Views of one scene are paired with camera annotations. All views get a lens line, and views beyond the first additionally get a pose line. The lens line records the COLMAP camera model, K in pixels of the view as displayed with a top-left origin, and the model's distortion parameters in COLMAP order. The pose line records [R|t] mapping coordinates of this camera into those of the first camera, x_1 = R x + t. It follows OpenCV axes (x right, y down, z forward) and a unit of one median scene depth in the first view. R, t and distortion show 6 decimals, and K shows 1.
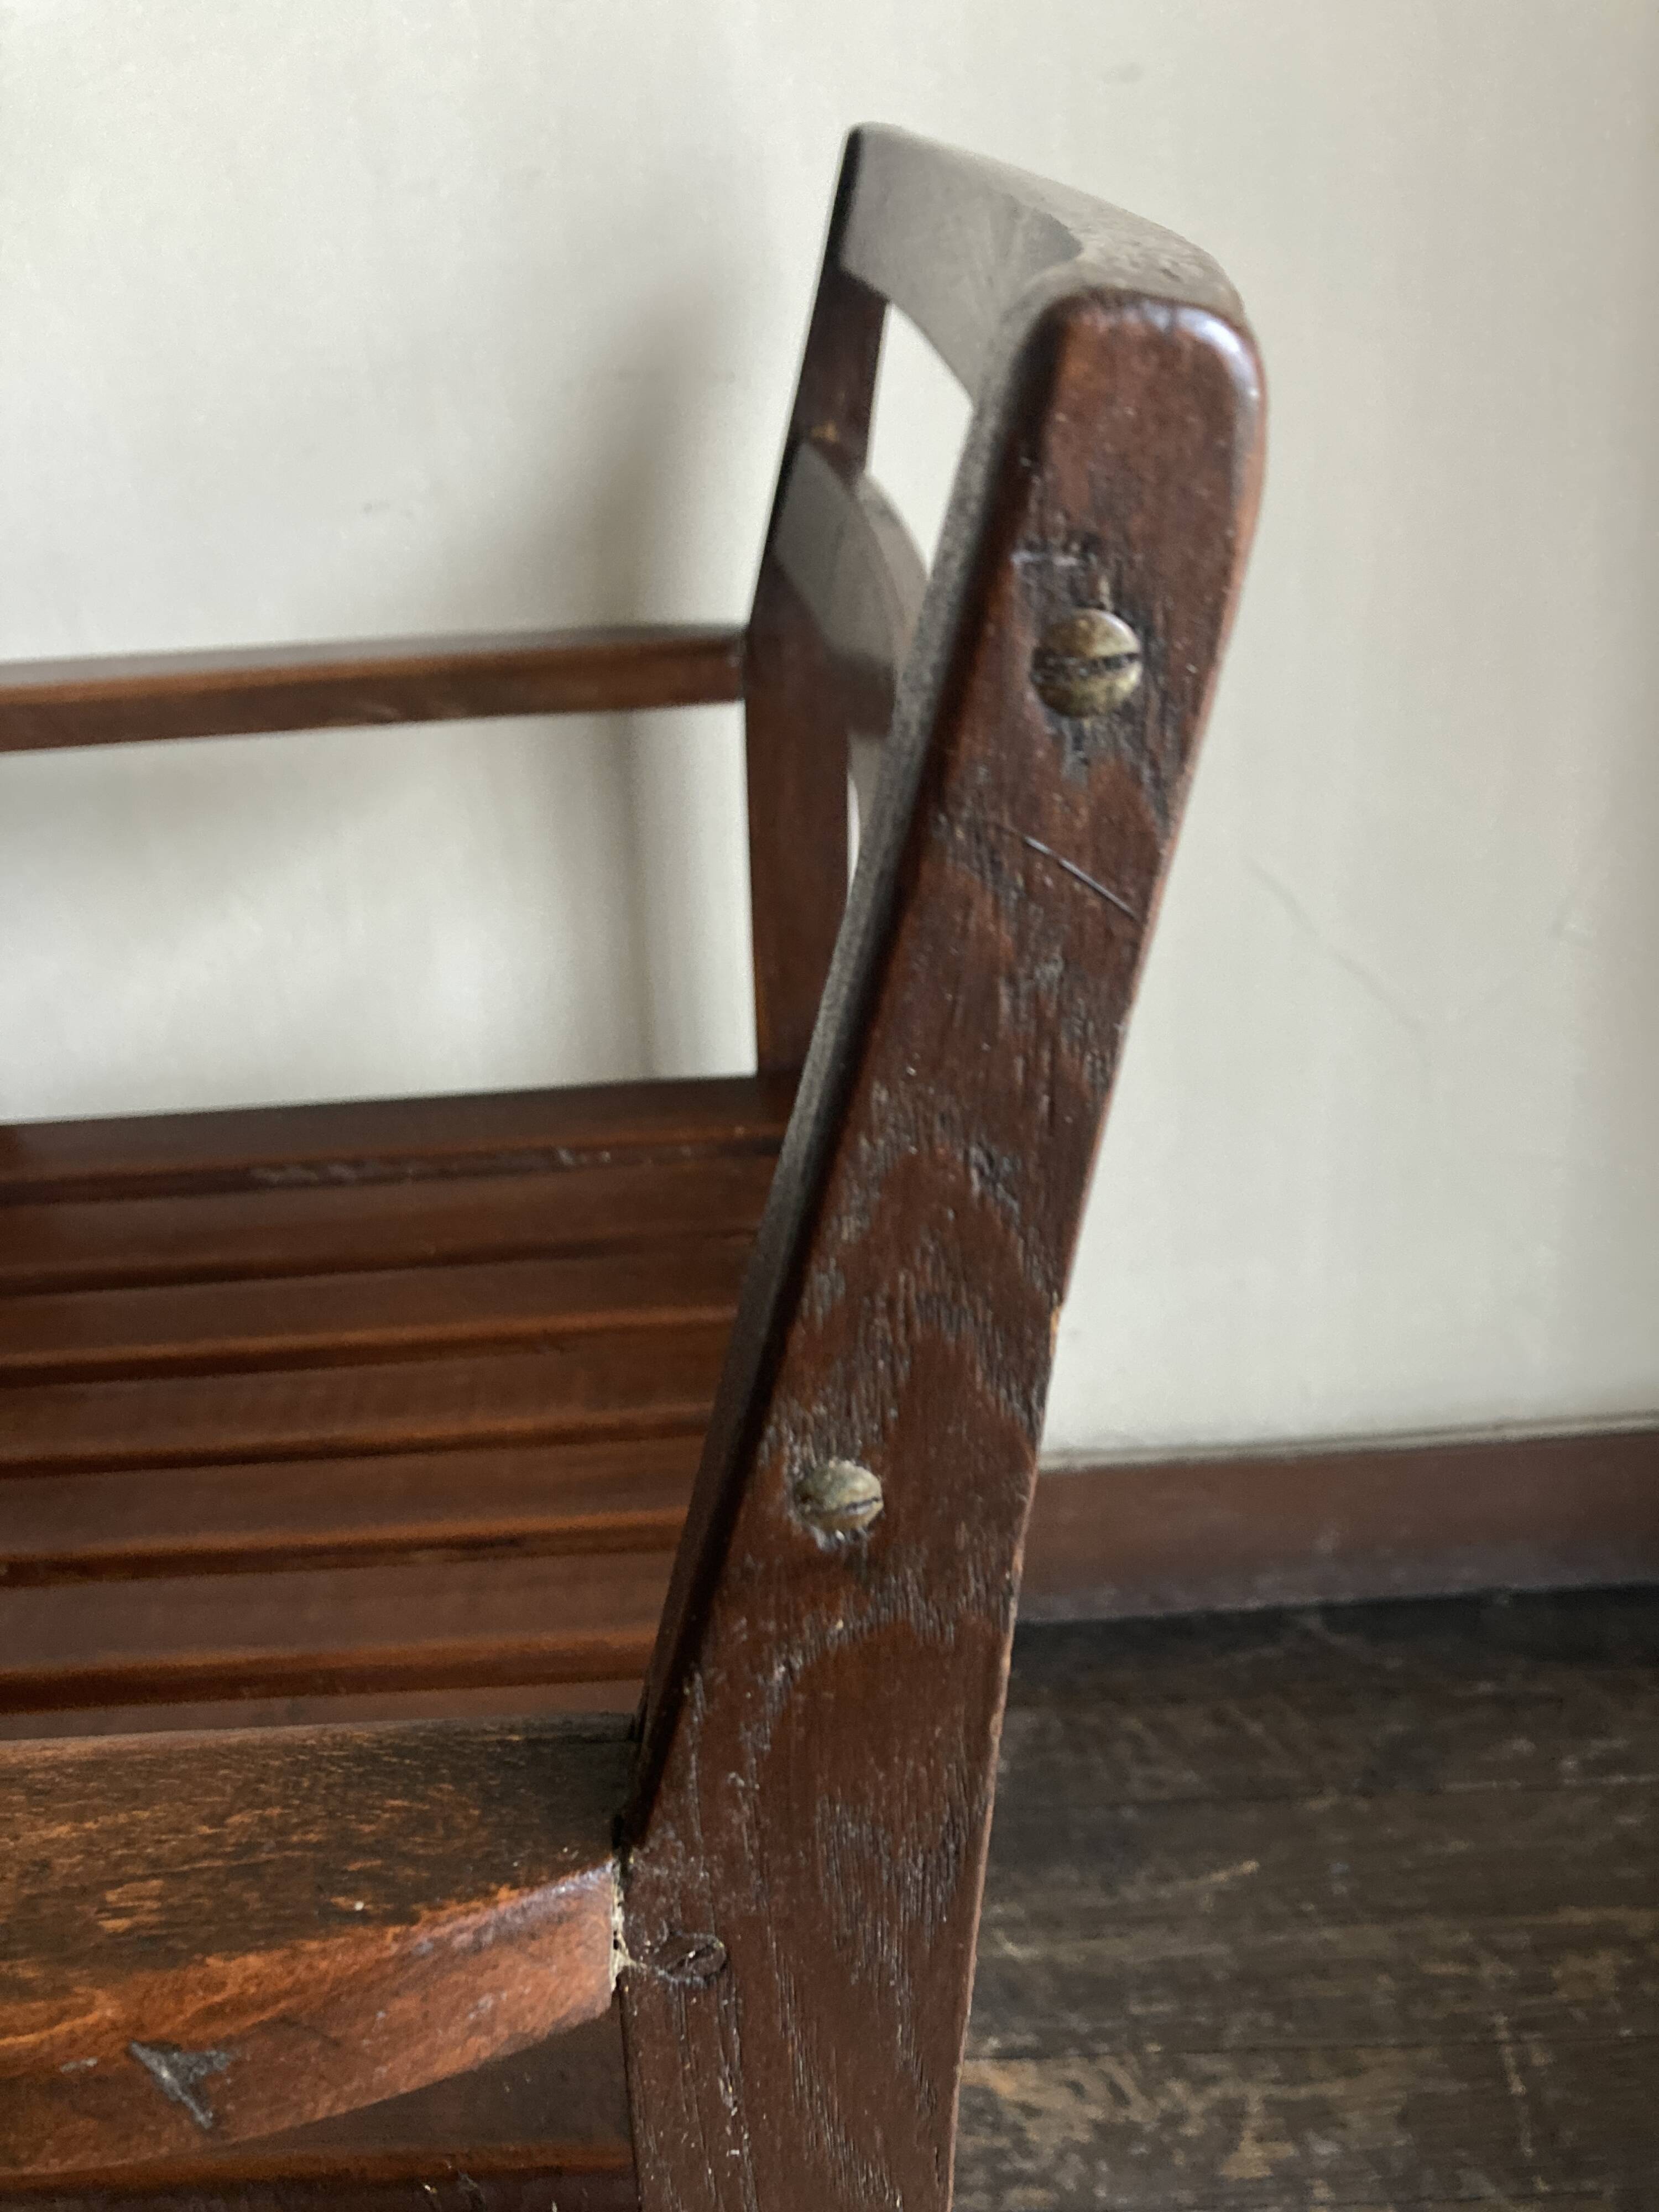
lens RADIAL K [[1828.3, 0, 829.2], [0, 1828.3, 1105.8], [0, 0, 1]] dist [-0.015294, -0.010046]
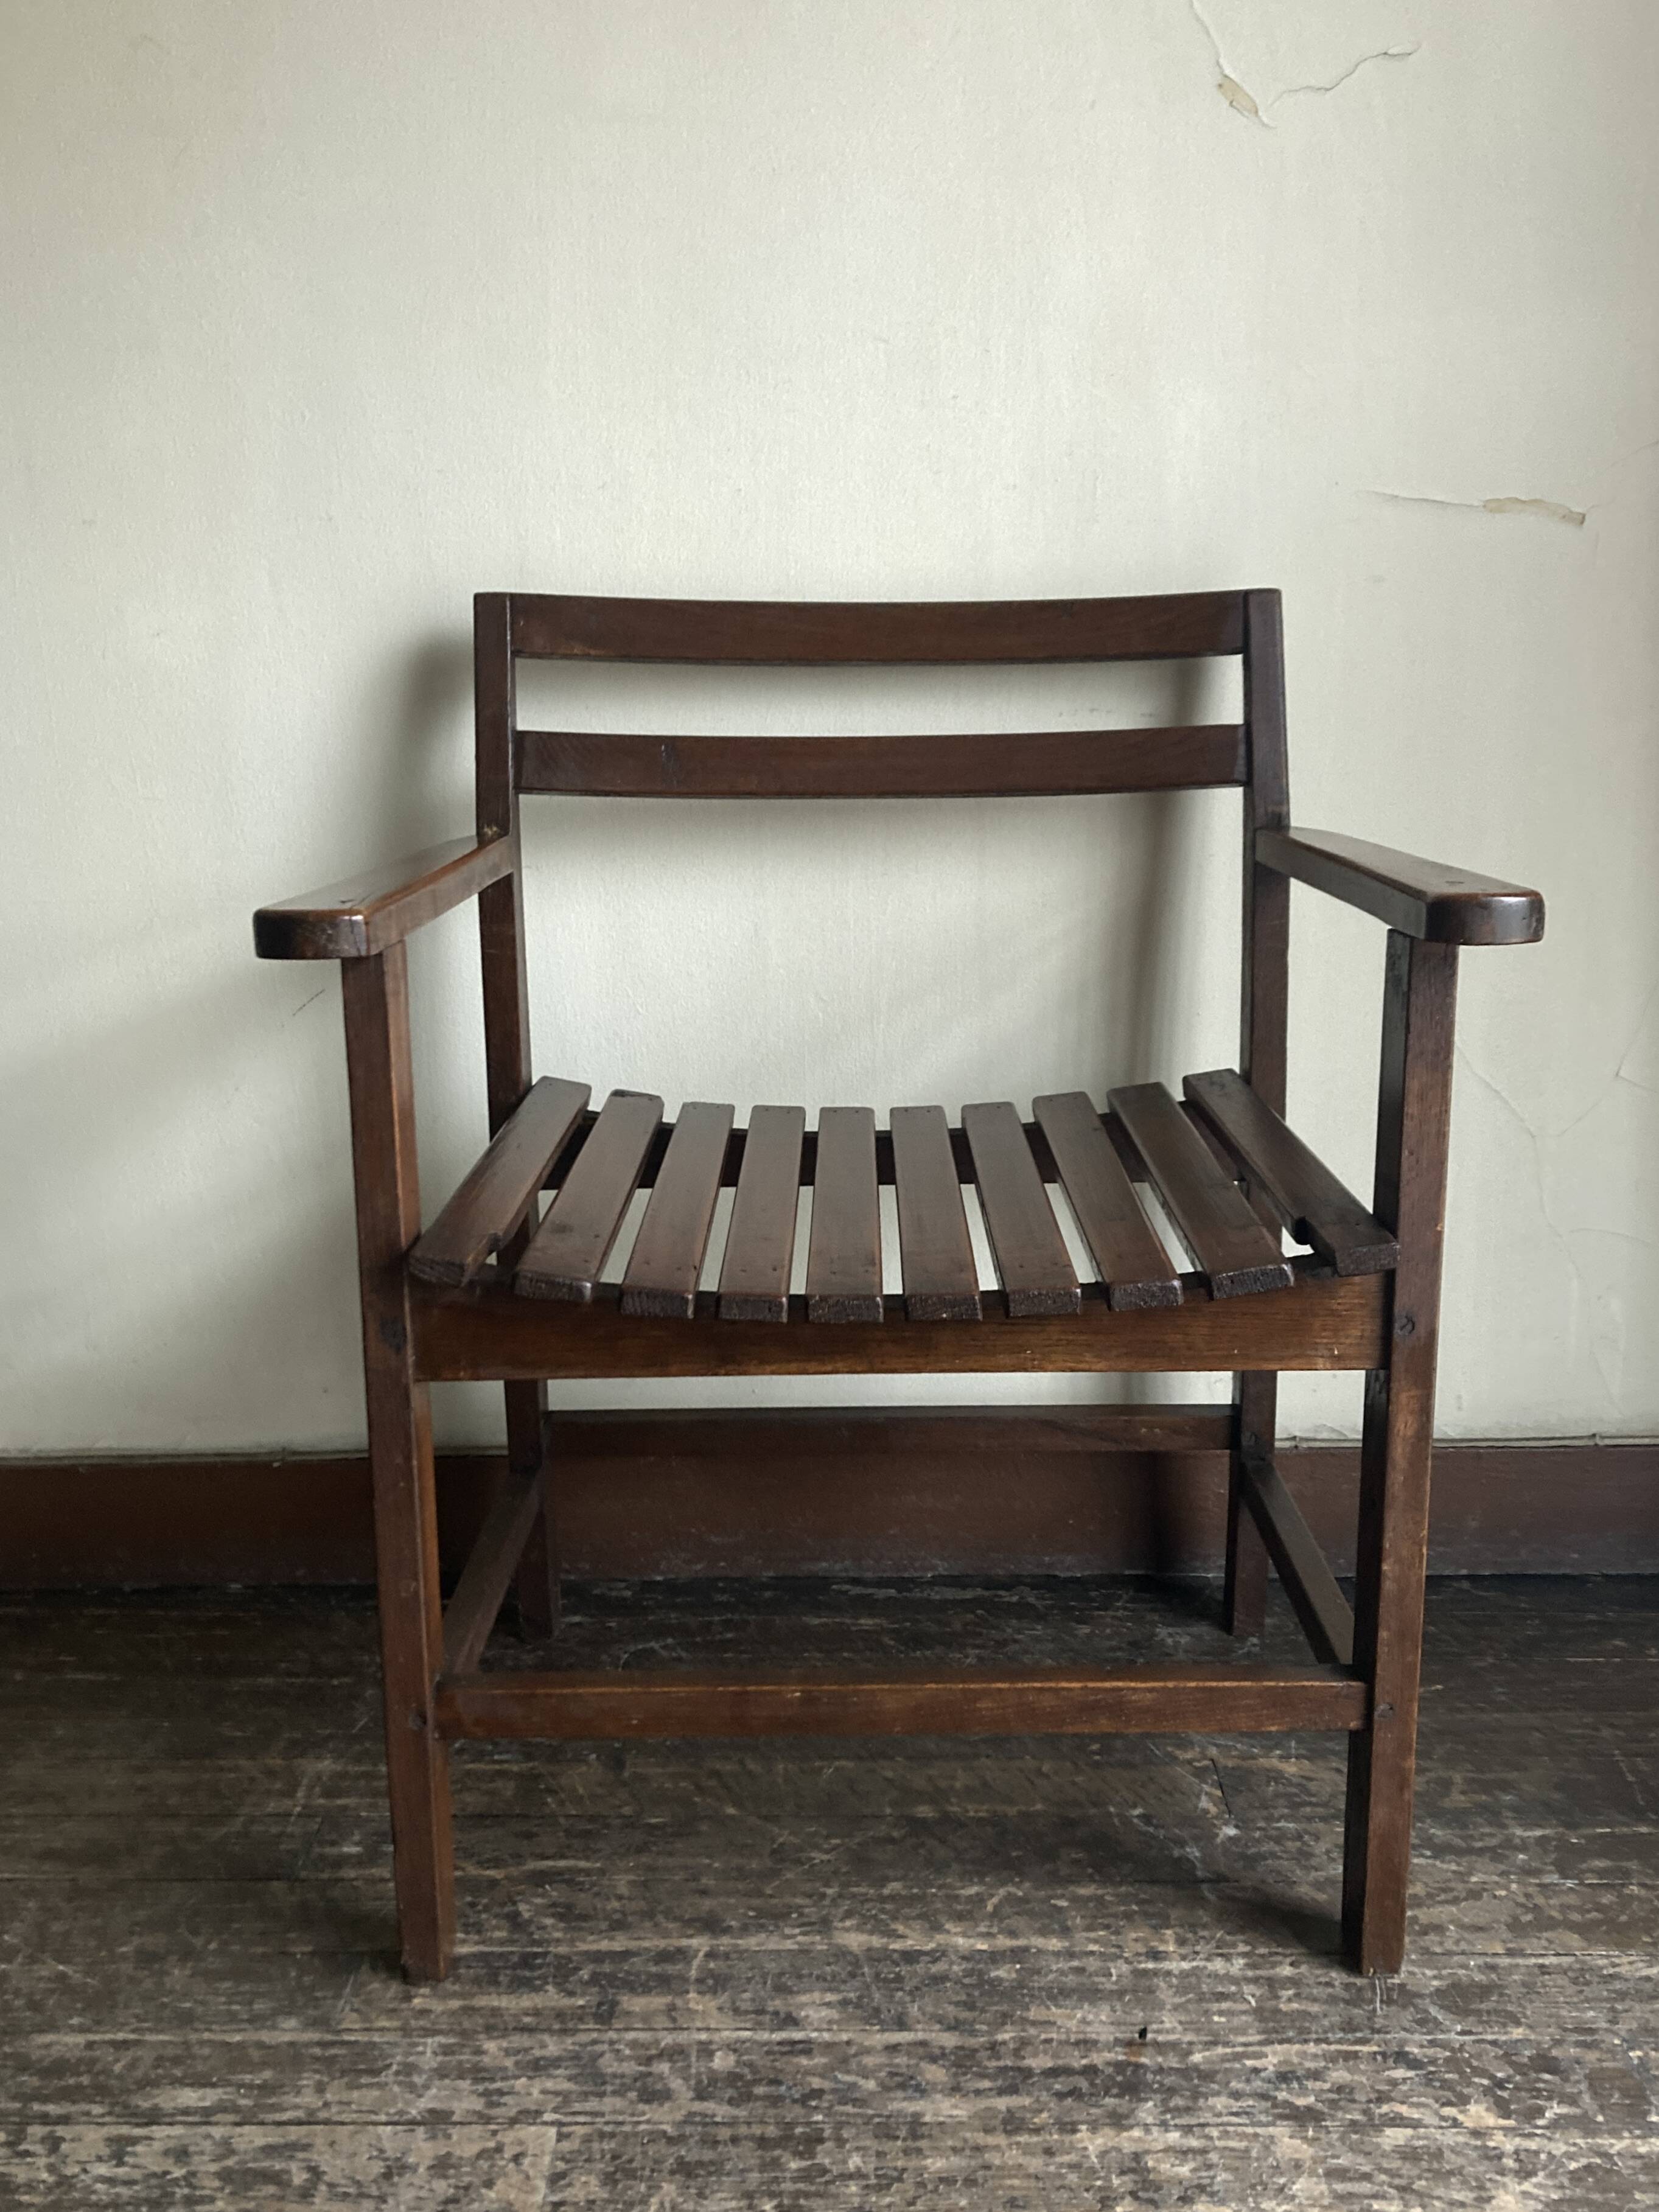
lens RADIAL K [[1956.9, 0, 841.7], [0, 1956.9, 1105.0], [0, 0, 1]] dist [-0.000553, 0.015881]
pose [[0.998776, 0.049453, -0.000277, -0.288301], [-0.047505, 0.957852, -0.283307, 0.467262], [-0.013745, 0.282974, 0.959029, -0.677732]]
